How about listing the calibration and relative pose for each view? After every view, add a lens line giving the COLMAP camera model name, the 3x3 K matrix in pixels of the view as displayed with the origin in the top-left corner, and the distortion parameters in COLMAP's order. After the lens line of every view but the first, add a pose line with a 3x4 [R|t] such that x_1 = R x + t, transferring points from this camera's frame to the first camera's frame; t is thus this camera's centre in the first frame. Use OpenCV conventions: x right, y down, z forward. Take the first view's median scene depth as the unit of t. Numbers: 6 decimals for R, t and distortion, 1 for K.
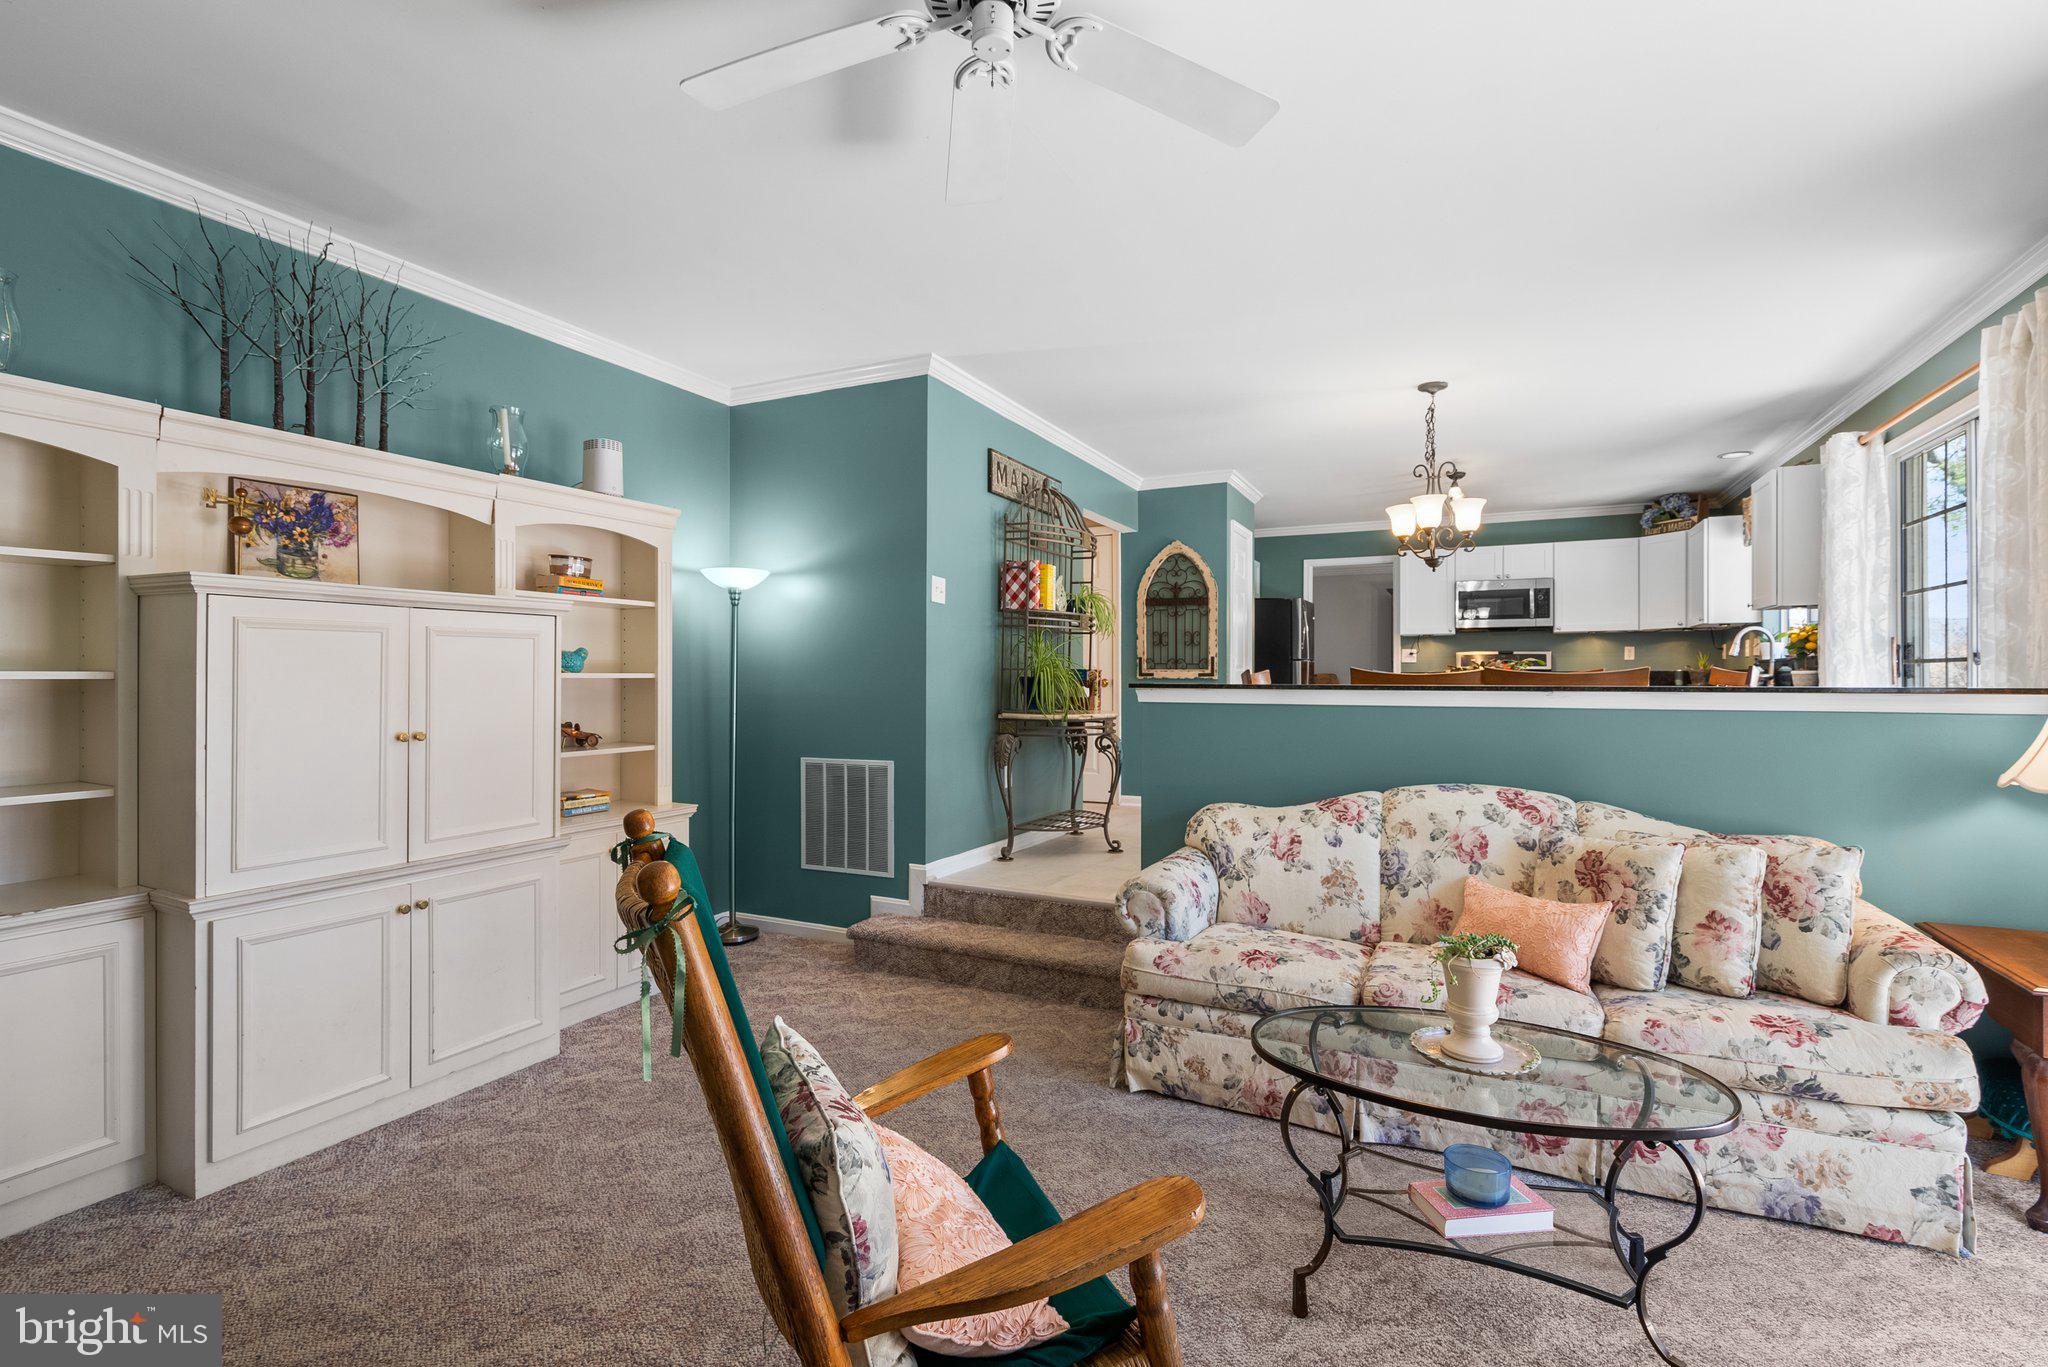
lens RADIAL K [[937.4, 0, 1024.0], [0, 937.4, 683.5], [0, 0, 1]] dist [0.000056, 0.000157]
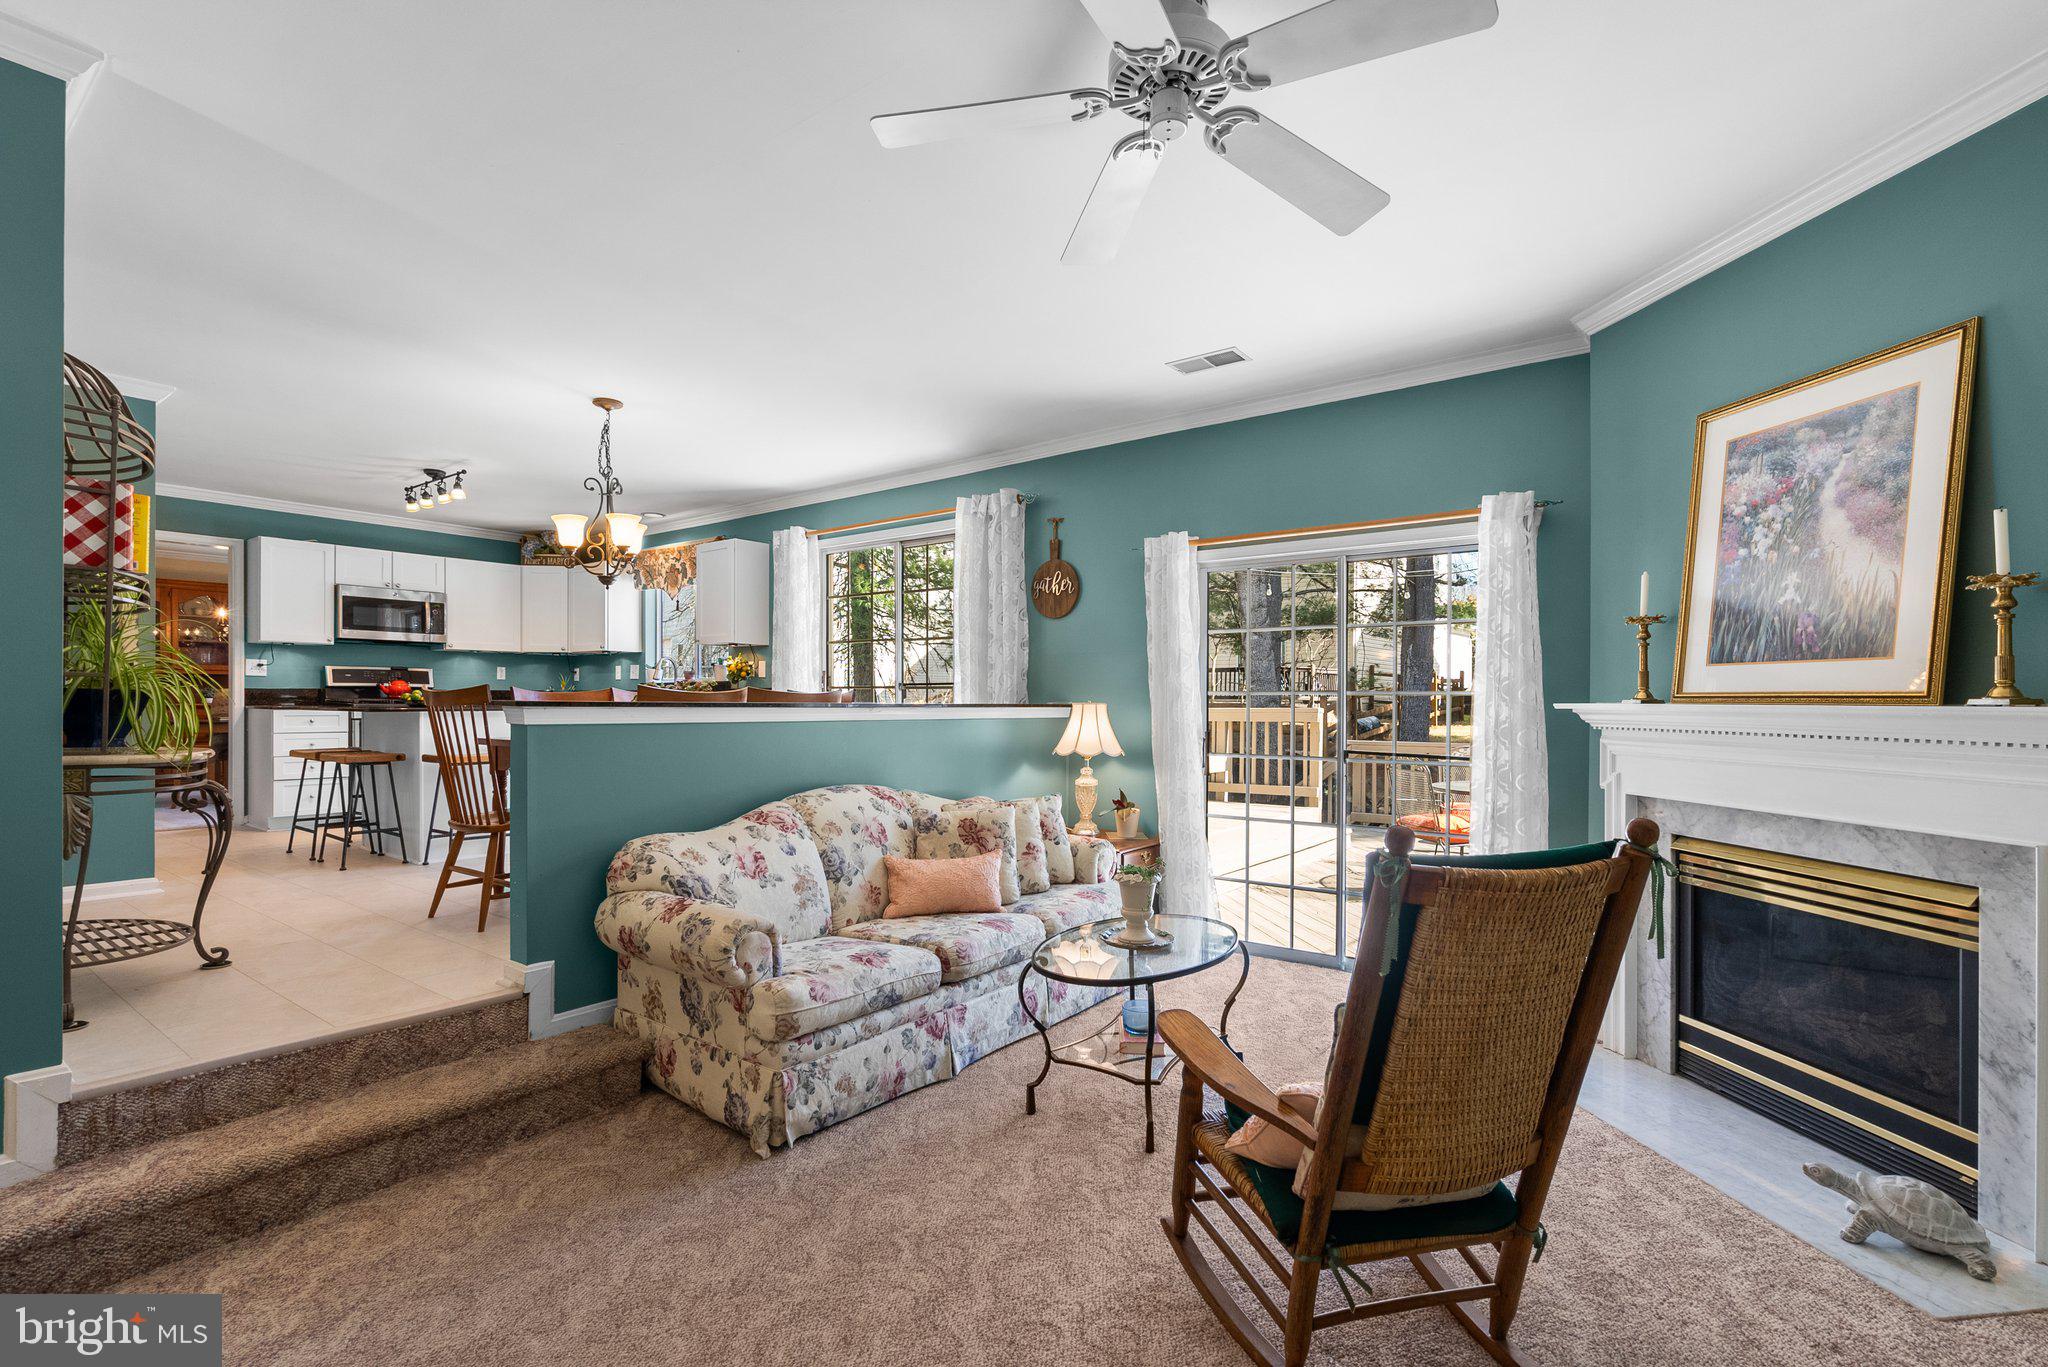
lens RADIAL K [[948.8, 0, 1027.5], [0, 948.8, 690.9], [0, 0, 1]] dist [-0.001034, 0.000237]
pose [[0.195769, 0.012405, 0.980572, -0.500046], [-0.000022, 0.999920, -0.012646, 0.001484], [-0.980650, 0.002454, 0.195753, 0.394820]]
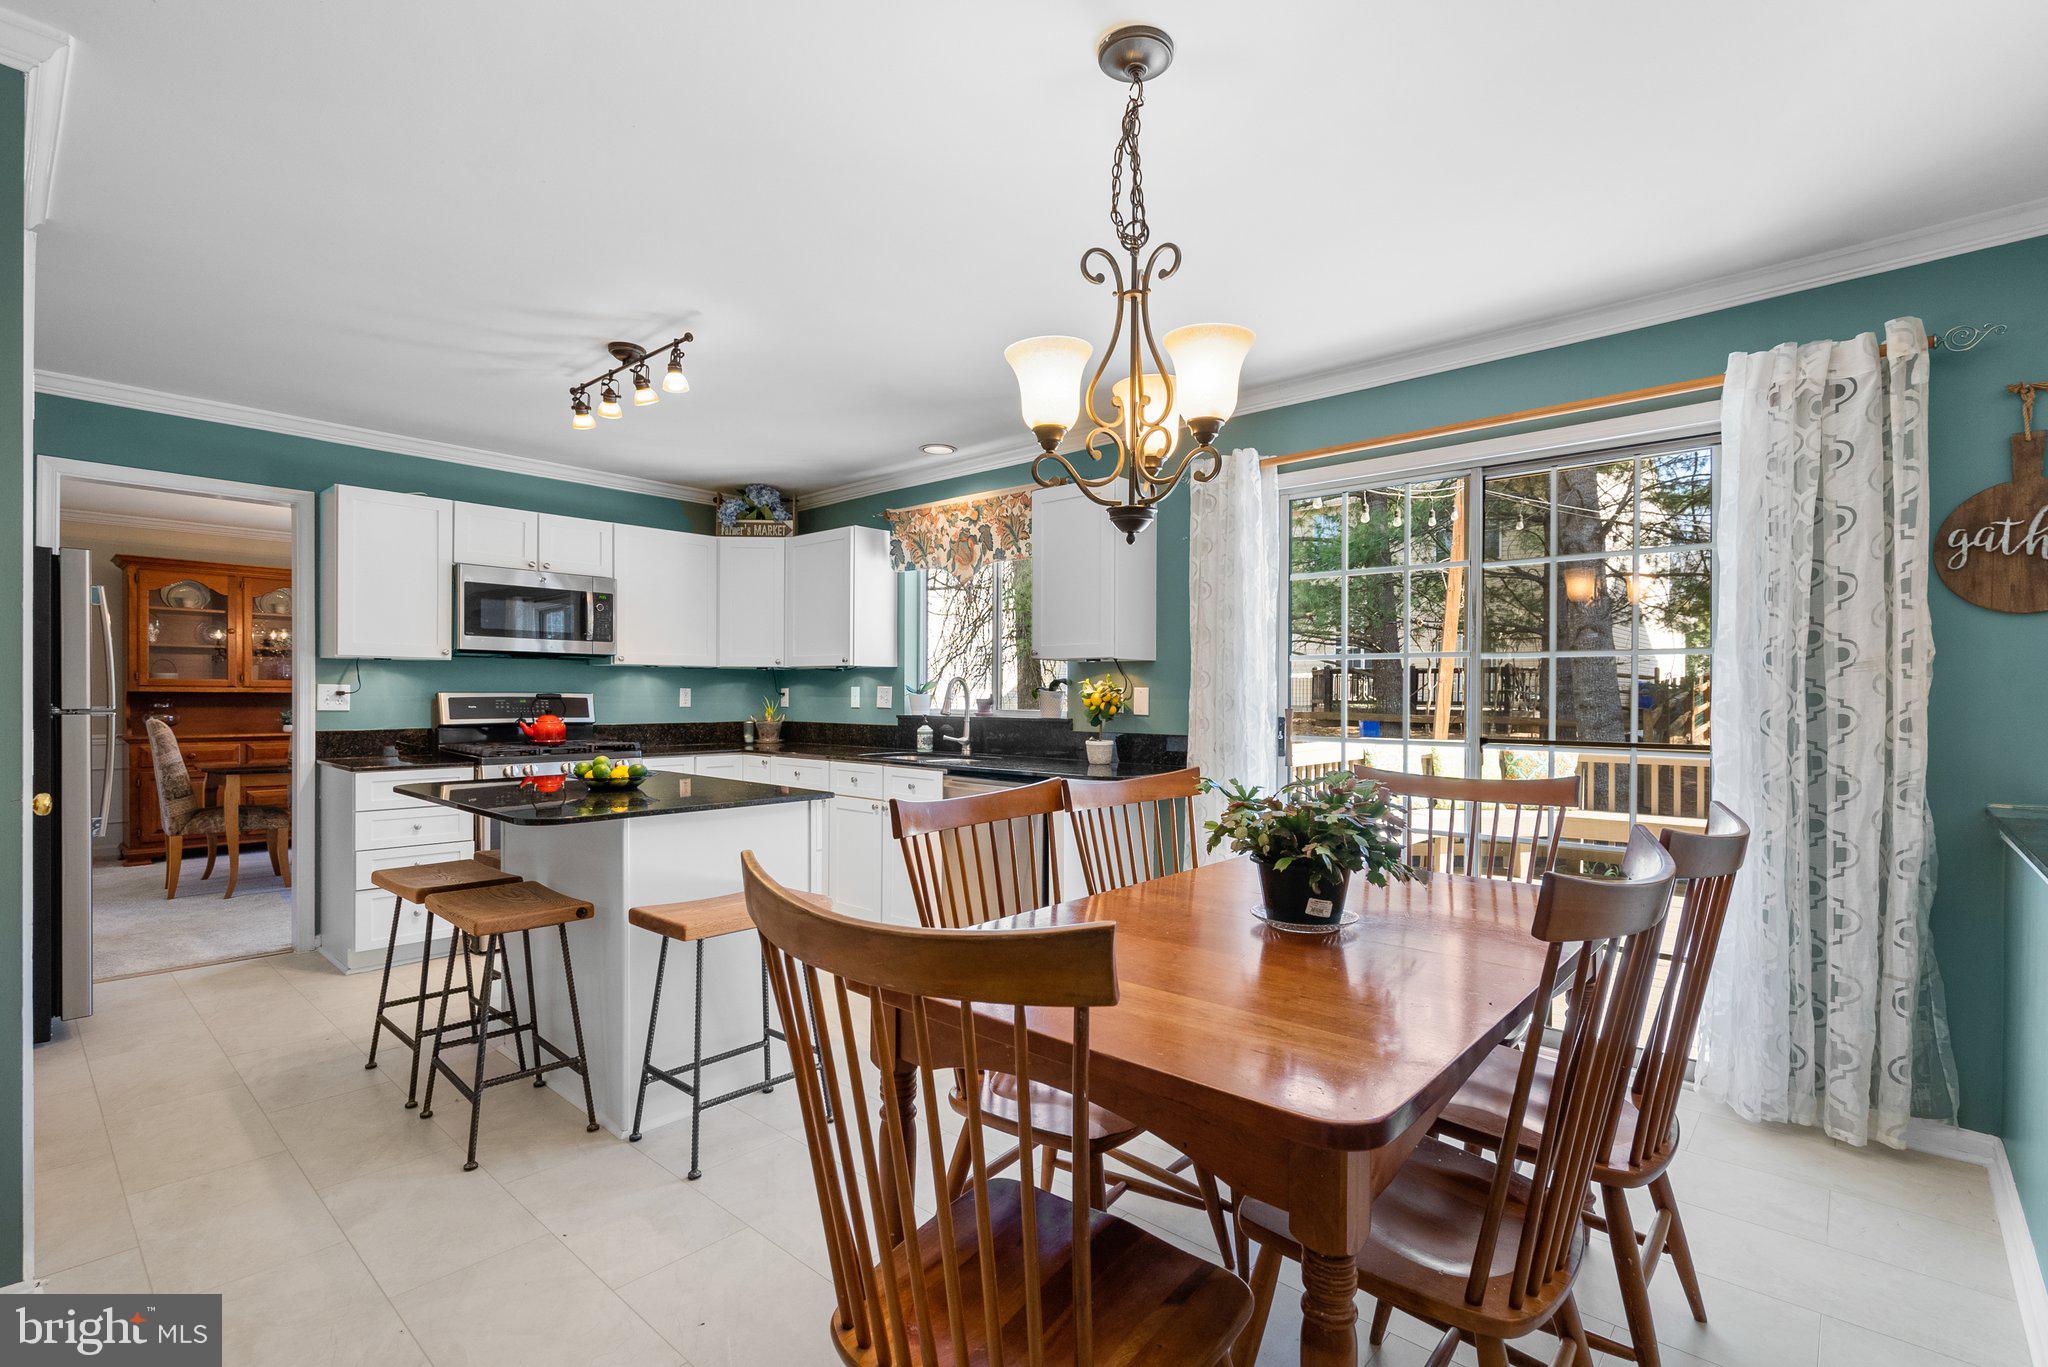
lens RADIAL K [[937.4, 0, 1024.0], [0, 937.4, 683.5], [0, 0, 1]] dist [0.000056, 0.000157]
pose [[0.275430, 0.012995, 0.961233, 0.065537], [-0.002328, 0.999915, -0.012851, -0.061990], [-0.961318, 0.001302, 0.275437, 1.014176]]
